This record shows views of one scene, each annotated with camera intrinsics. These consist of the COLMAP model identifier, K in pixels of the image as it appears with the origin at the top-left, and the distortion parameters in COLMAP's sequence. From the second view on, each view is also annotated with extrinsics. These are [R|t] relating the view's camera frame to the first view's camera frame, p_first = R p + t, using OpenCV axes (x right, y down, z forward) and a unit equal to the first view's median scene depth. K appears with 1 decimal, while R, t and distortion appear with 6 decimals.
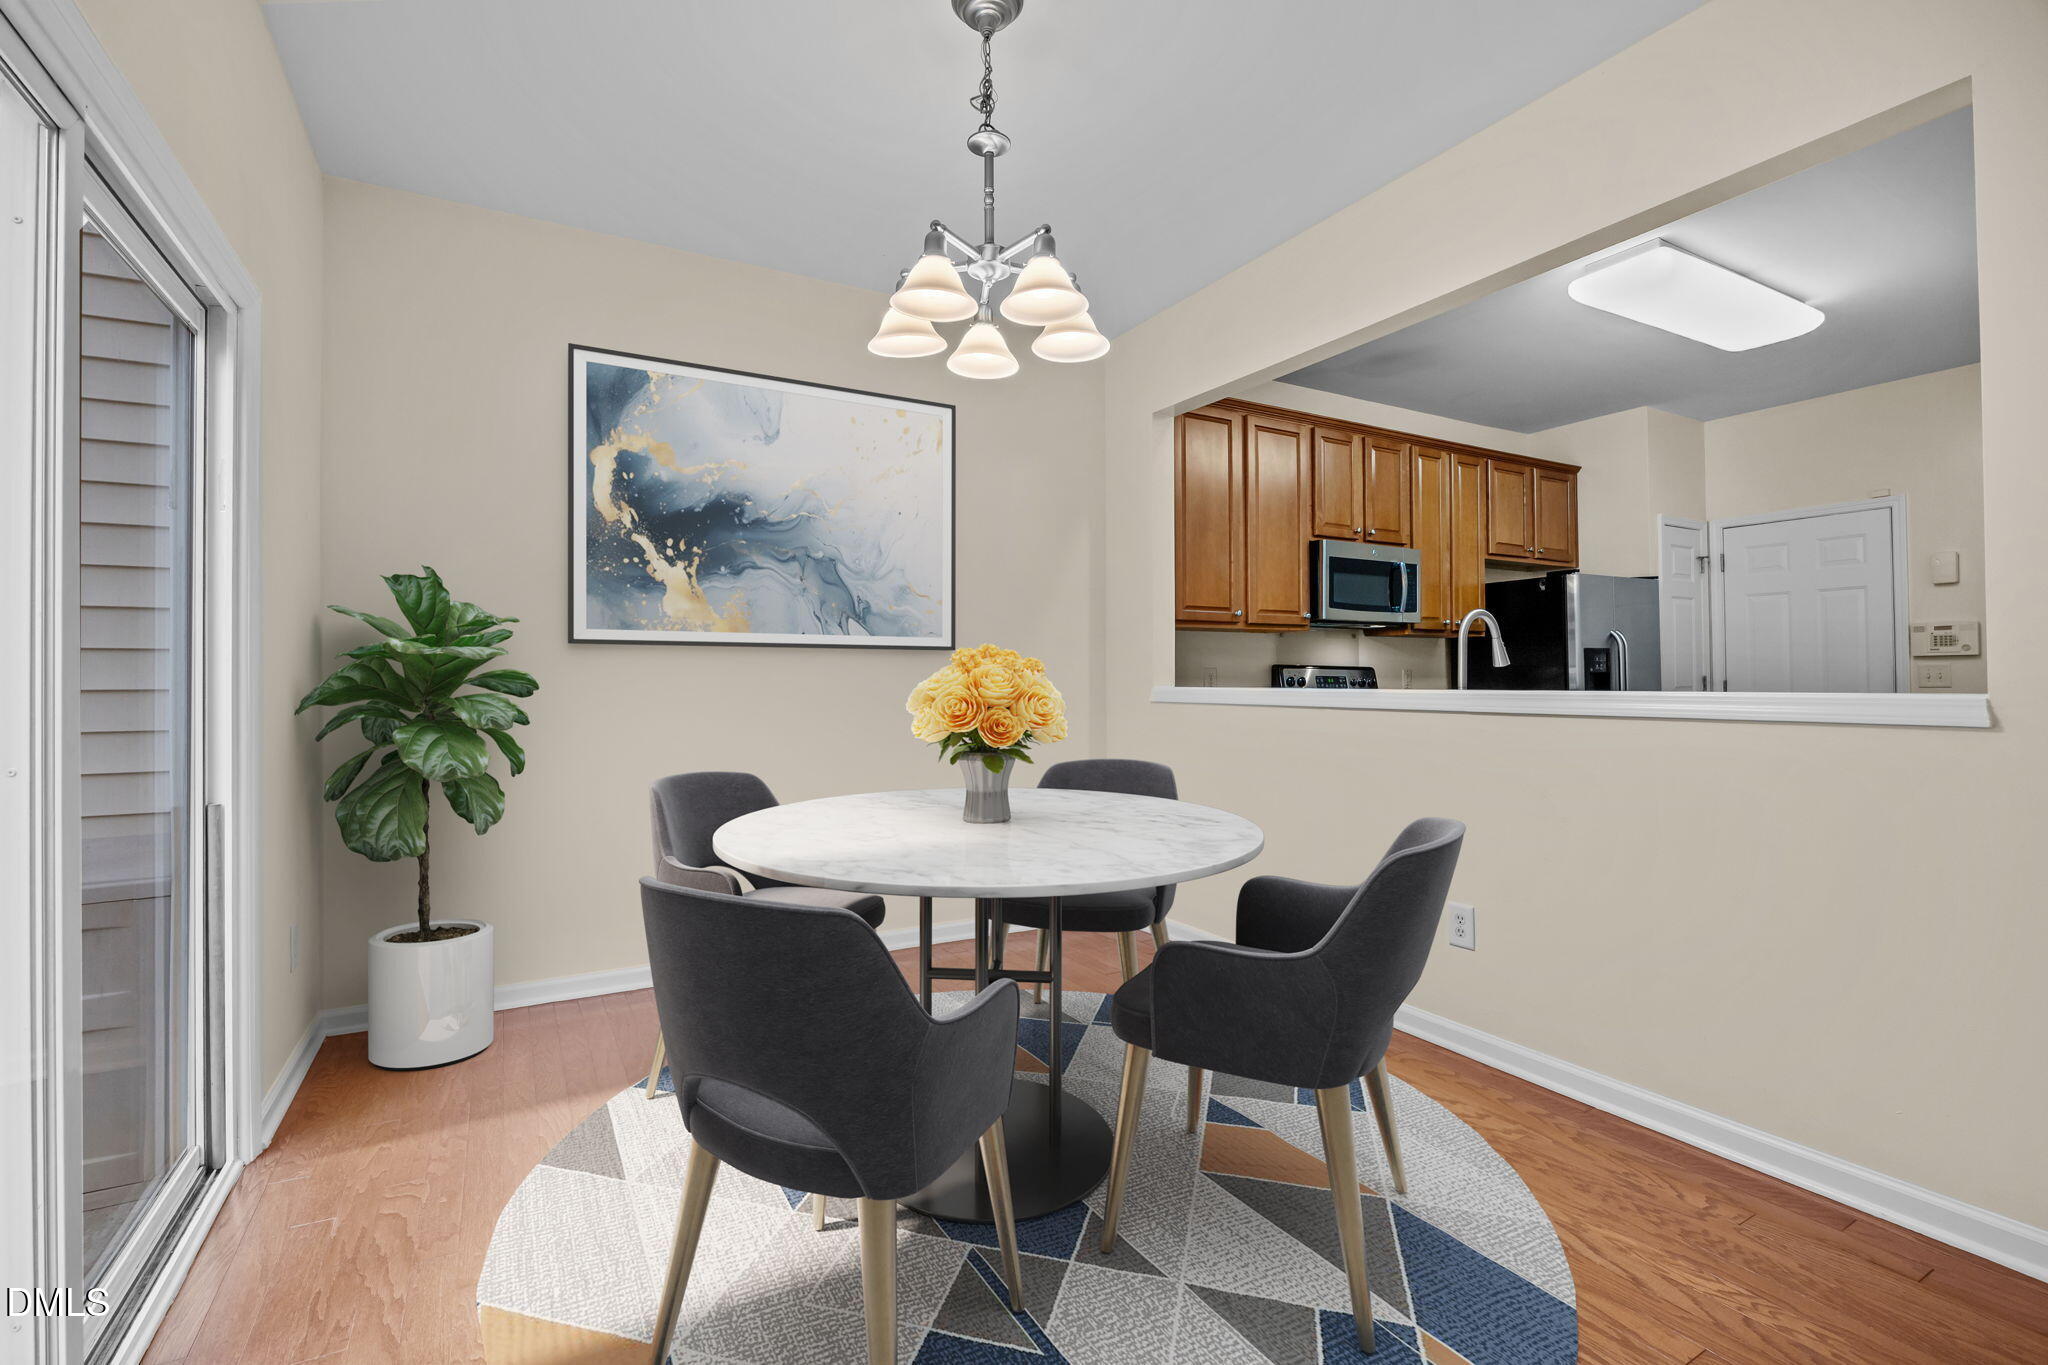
lens RADIAL K [[929.0, 0, 1027.6], [0, 929.0, 672.0], [0, 0, 1]] dist [-0.003426, -0.000305]
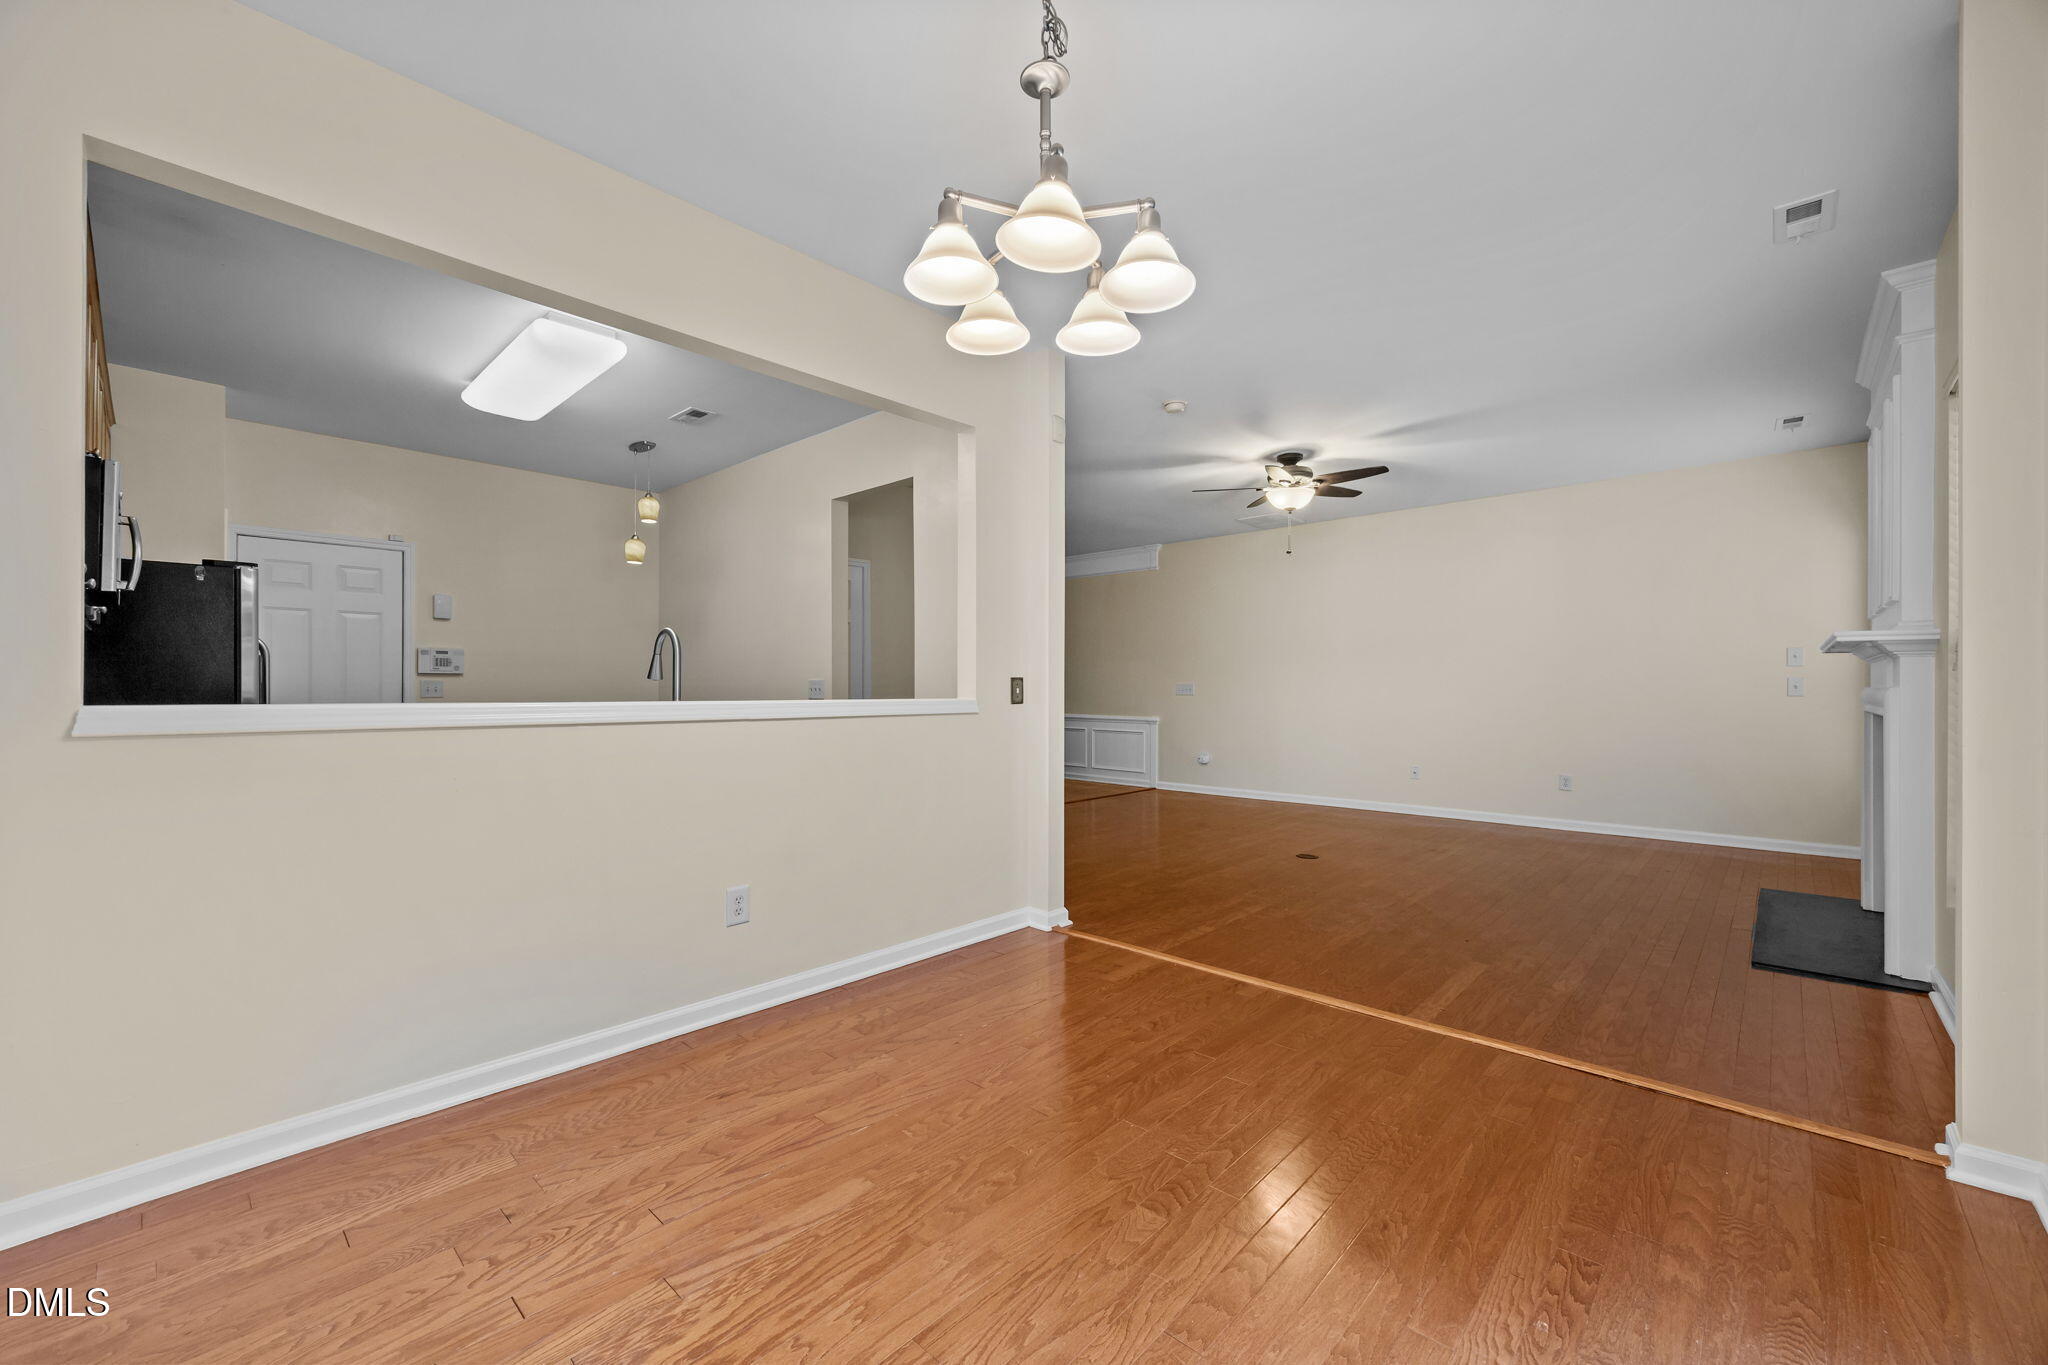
lens RADIAL K [[800.1, 0, 1014.5], [0, 800.1, 675.5], [0, 0, 1]] dist [0.002297, -0.000182]
pose [[-0.299111, 0.020152, 0.954006, -0.343212], [-0.008402, 0.999683, -0.023751, 0.005354], [-0.954181, -0.015120, -0.298847, 0.568573]]
